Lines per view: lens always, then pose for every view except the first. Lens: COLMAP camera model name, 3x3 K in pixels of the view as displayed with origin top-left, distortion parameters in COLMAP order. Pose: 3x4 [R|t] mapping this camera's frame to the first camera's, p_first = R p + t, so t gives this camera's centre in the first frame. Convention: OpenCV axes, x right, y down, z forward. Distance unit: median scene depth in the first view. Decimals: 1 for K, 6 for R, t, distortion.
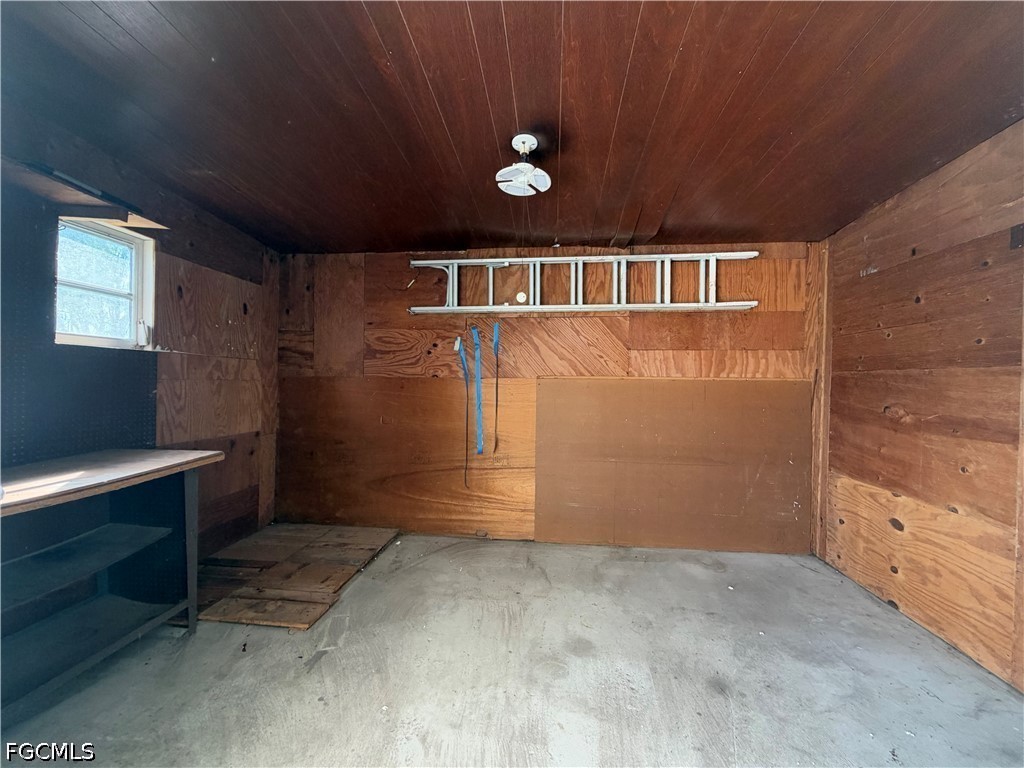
lens RADIAL K [[408.1, 0, 510.6], [0, 408.1, 384.6], [0, 0, 1]] dist [-0.001366, 0.001208]
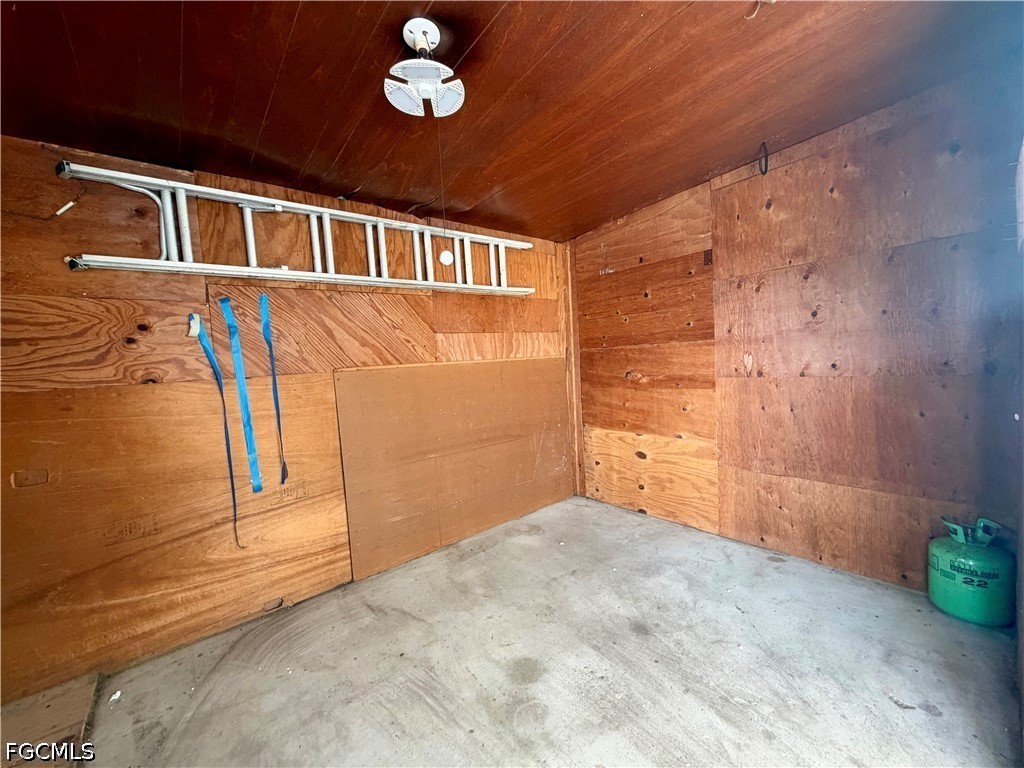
lens RADIAL K [[408.1, 0, 512.7], [0, 408.1, 384.6], [0, 0, 1]] dist [-0.001366, 0.001208]
pose [[0.696255, -0.096845, 0.711231, -0.261599], [0.072879, 0.995274, 0.064177, -0.017332], [-0.714085, 0.007150, 0.700022, 0.253916]]
